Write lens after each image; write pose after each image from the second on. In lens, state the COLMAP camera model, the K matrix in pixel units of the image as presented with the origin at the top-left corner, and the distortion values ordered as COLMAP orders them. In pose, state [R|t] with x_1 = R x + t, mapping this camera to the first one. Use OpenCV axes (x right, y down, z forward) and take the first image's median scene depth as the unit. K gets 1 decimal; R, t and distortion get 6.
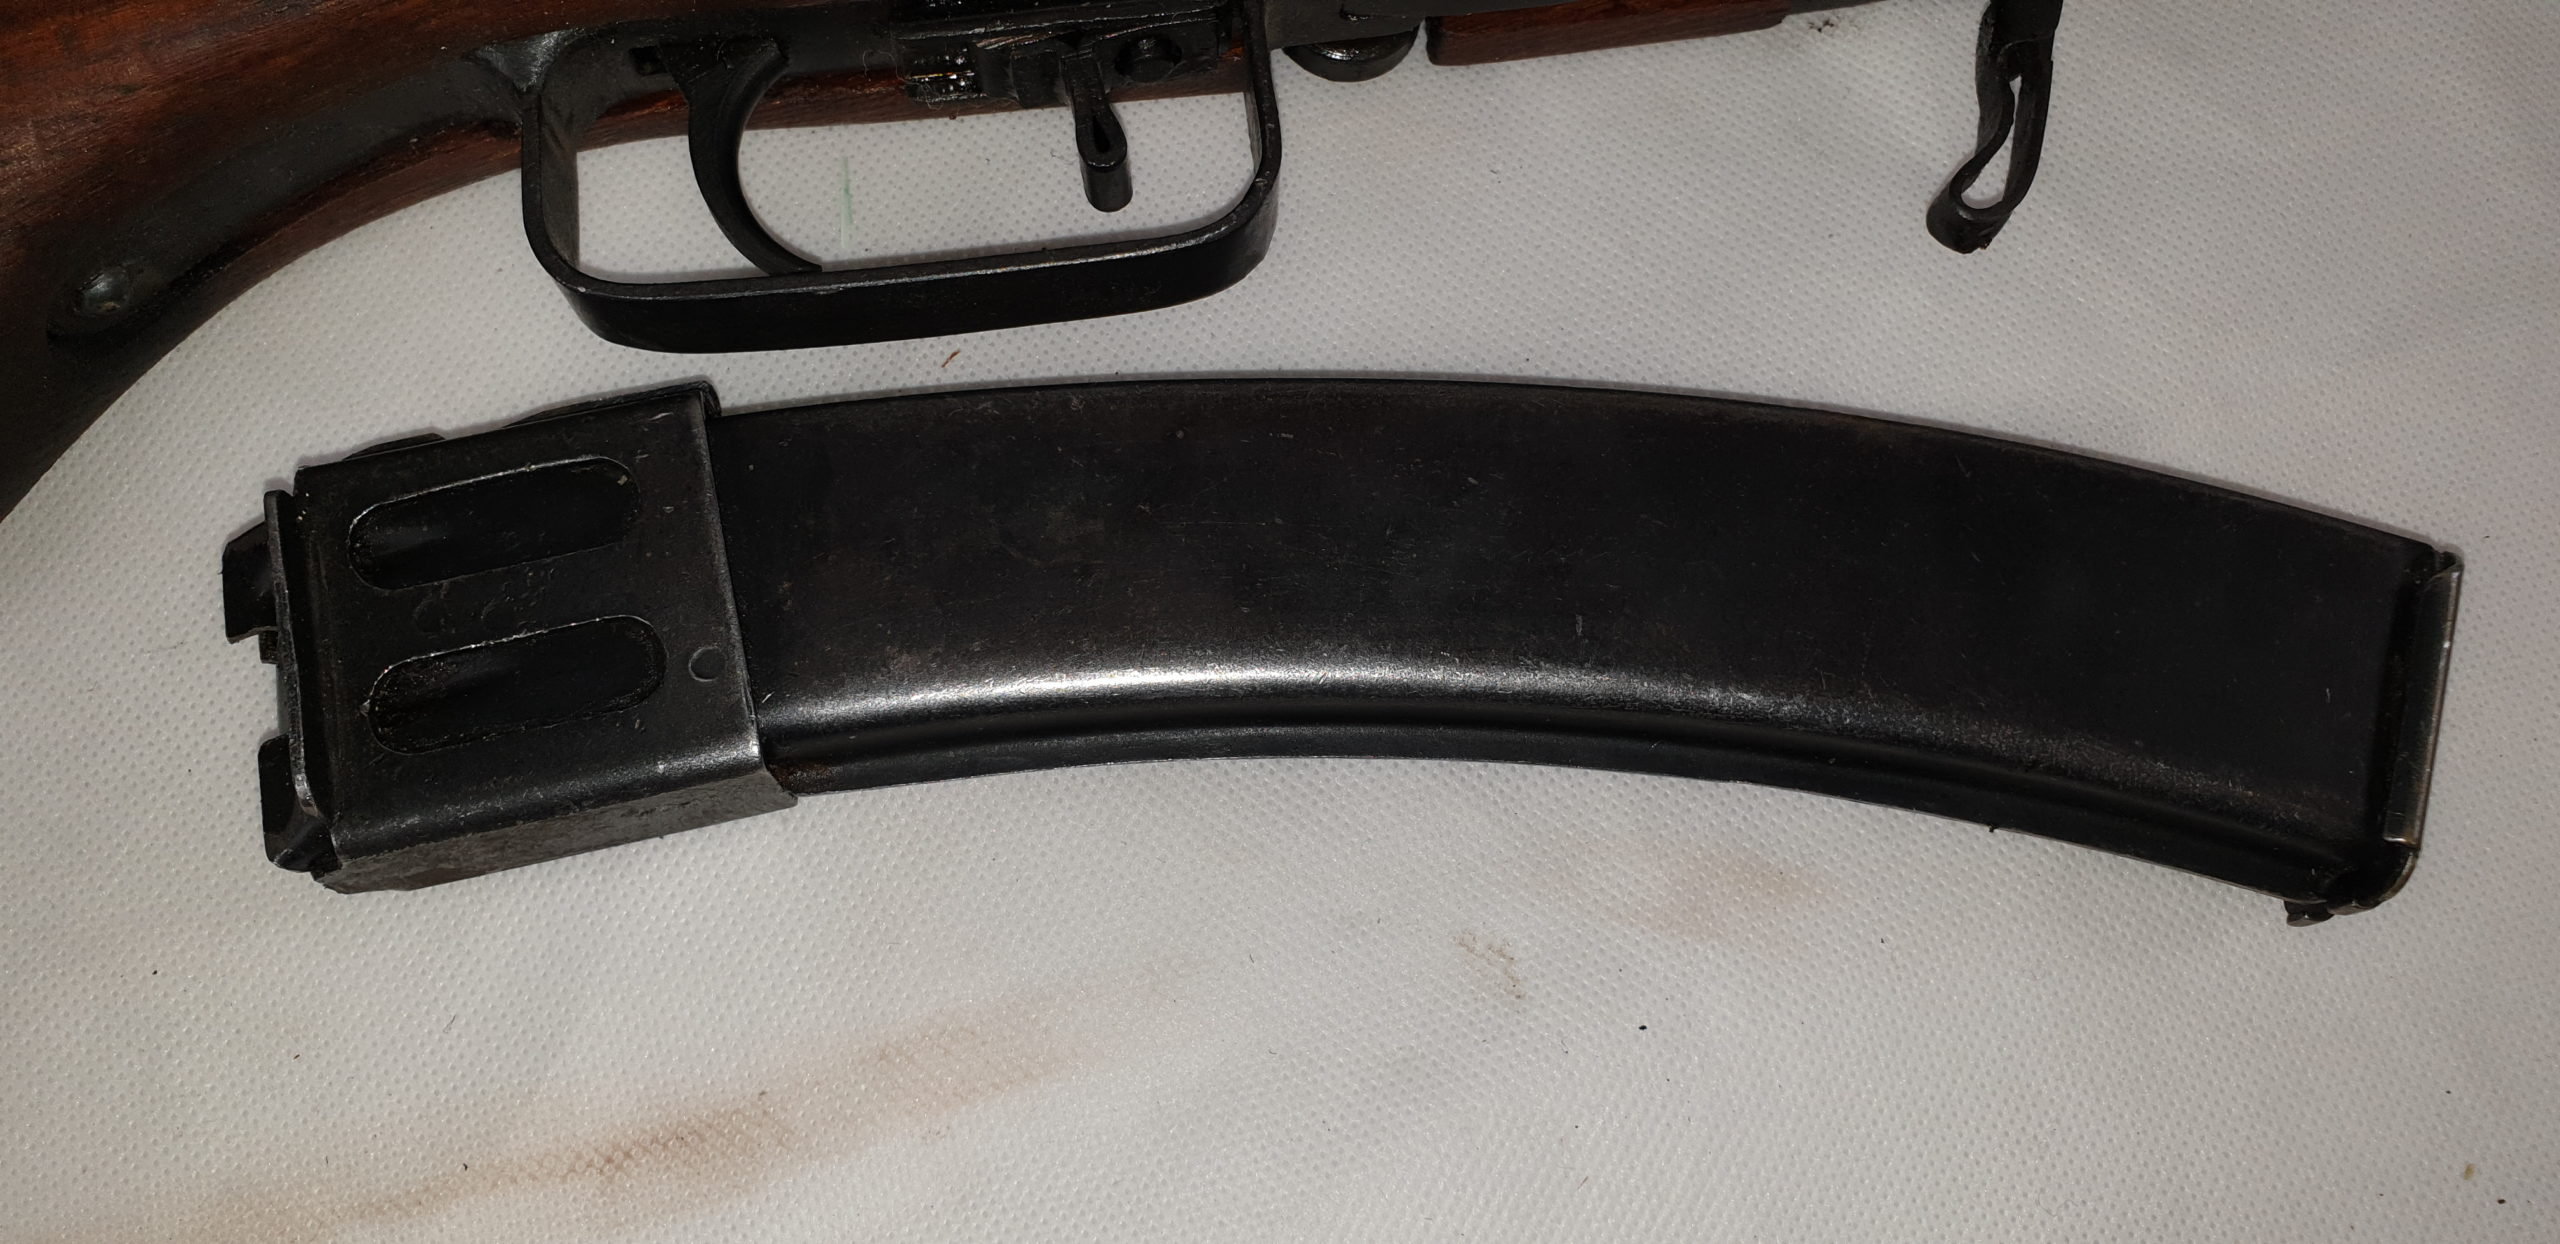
lens RADIAL K [[2112.0, 0, 1256.4], [0, 2112.0, 619.0], [0, 0, 1]] dist [-0.031900, 0.056238]
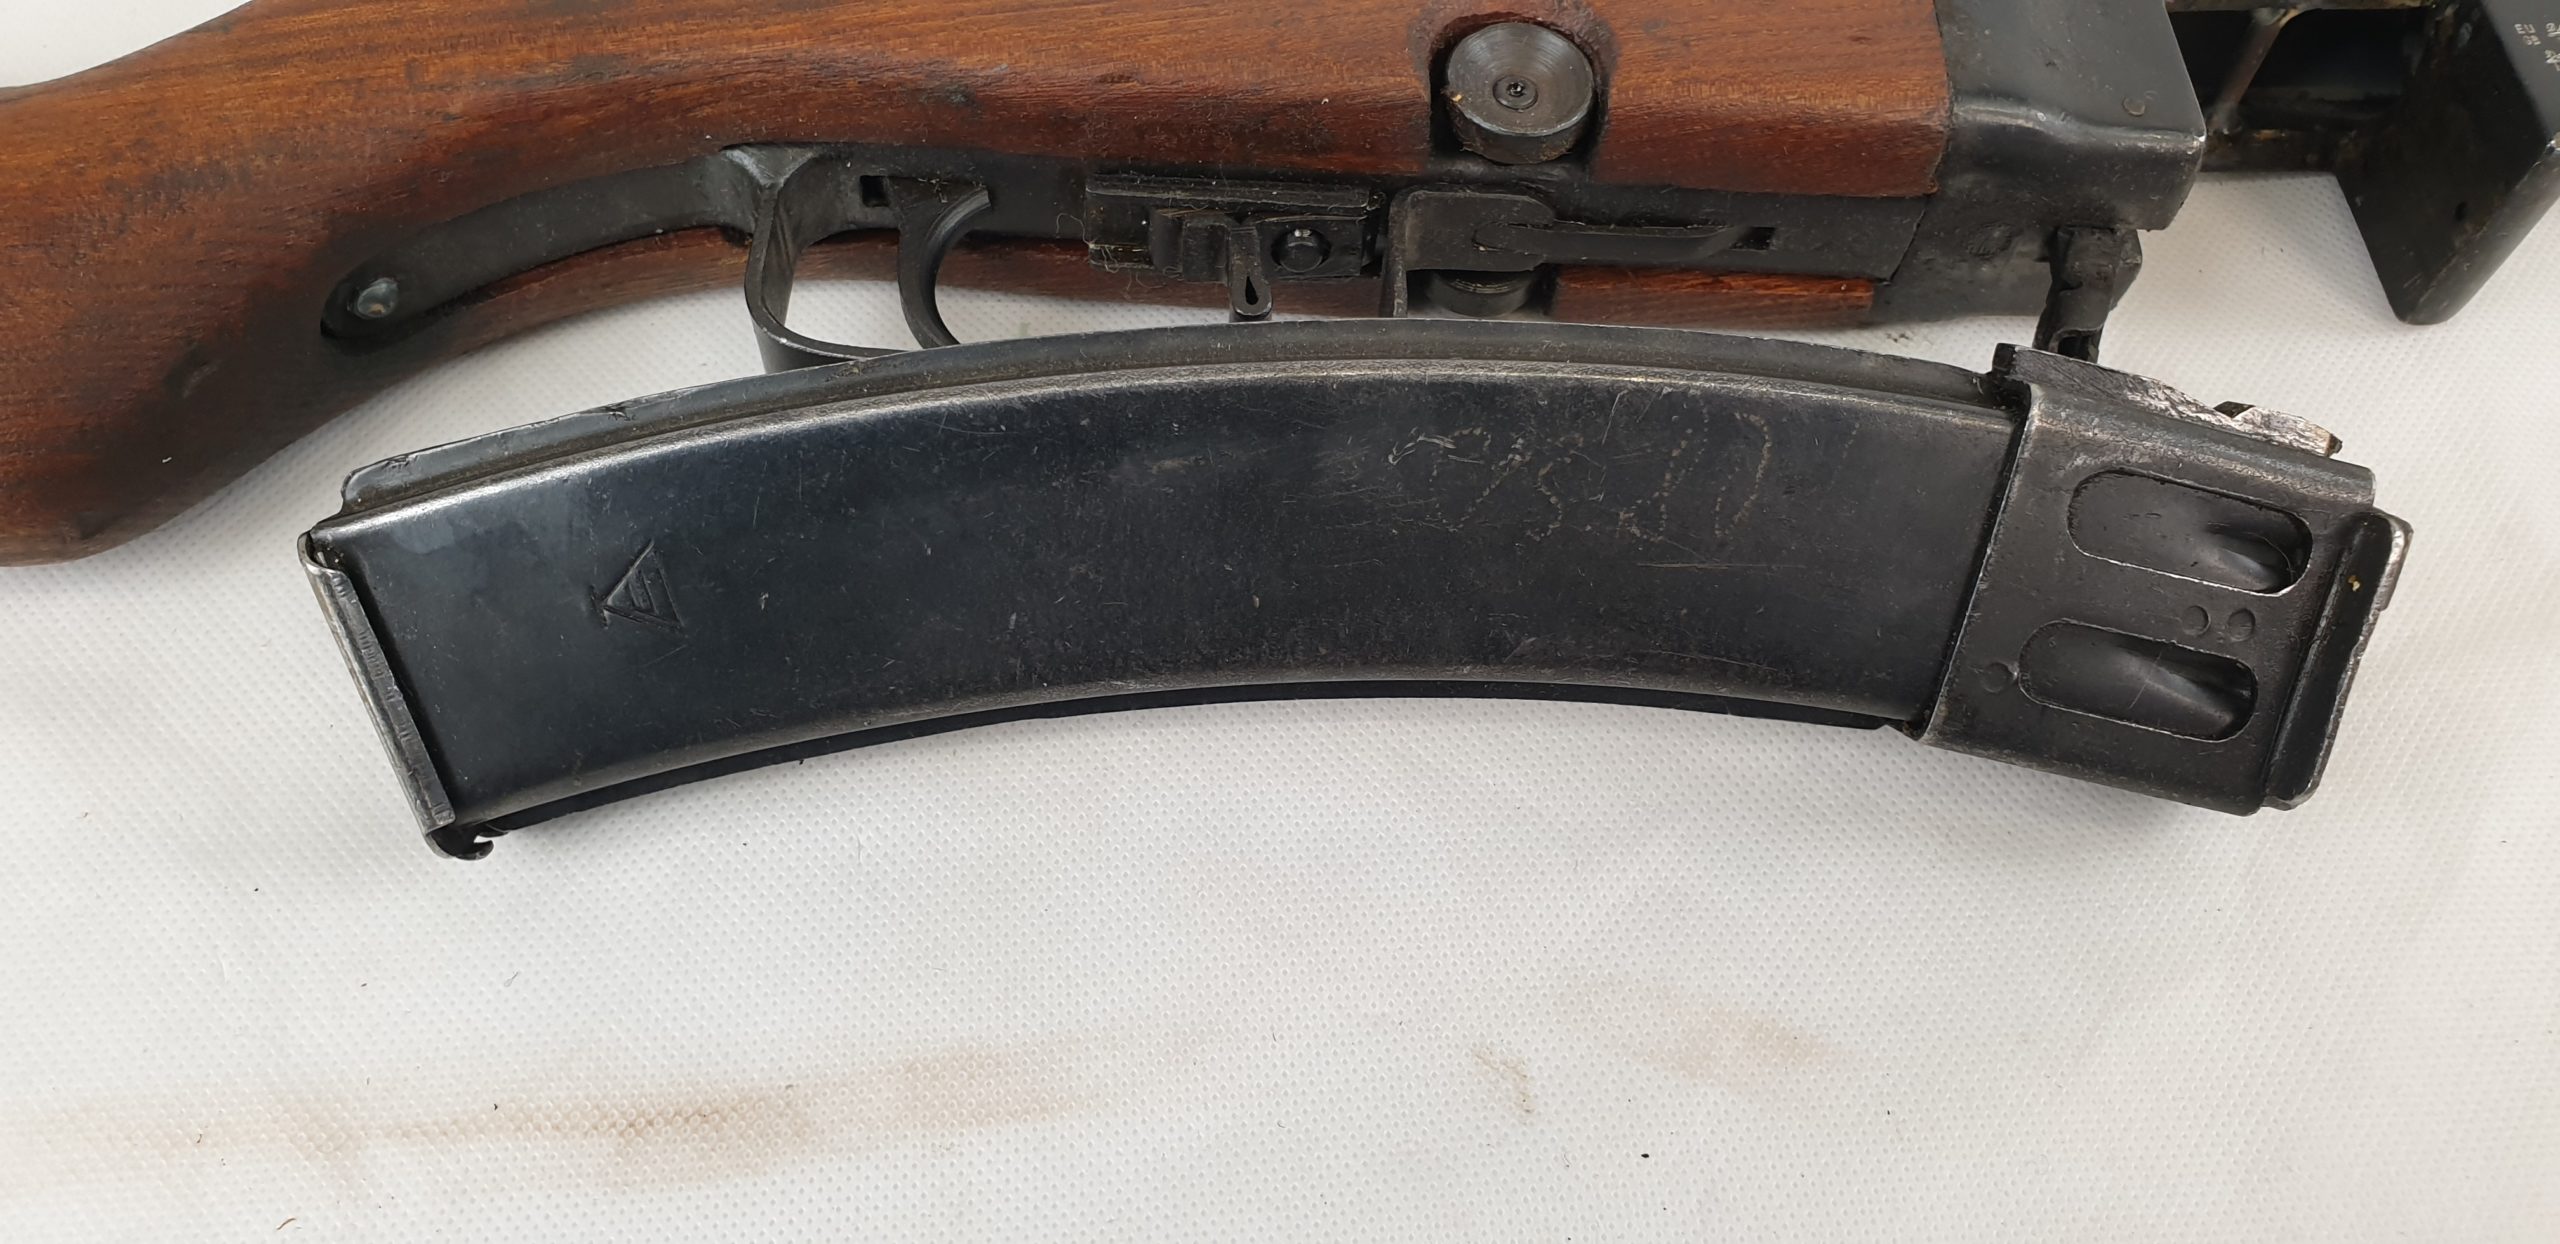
lens RADIAL K [[2112.0, 0, 1256.4], [0, 2112.0, 619.0], [0, 0, 1]] dist [-0.031900, 0.056238]
pose [[0.988509, 0.140089, -0.056793, 0.018774], [-0.150133, 0.953641, -0.260823, 0.240458], [0.017622, 0.266352, 0.963715, -0.054976]]
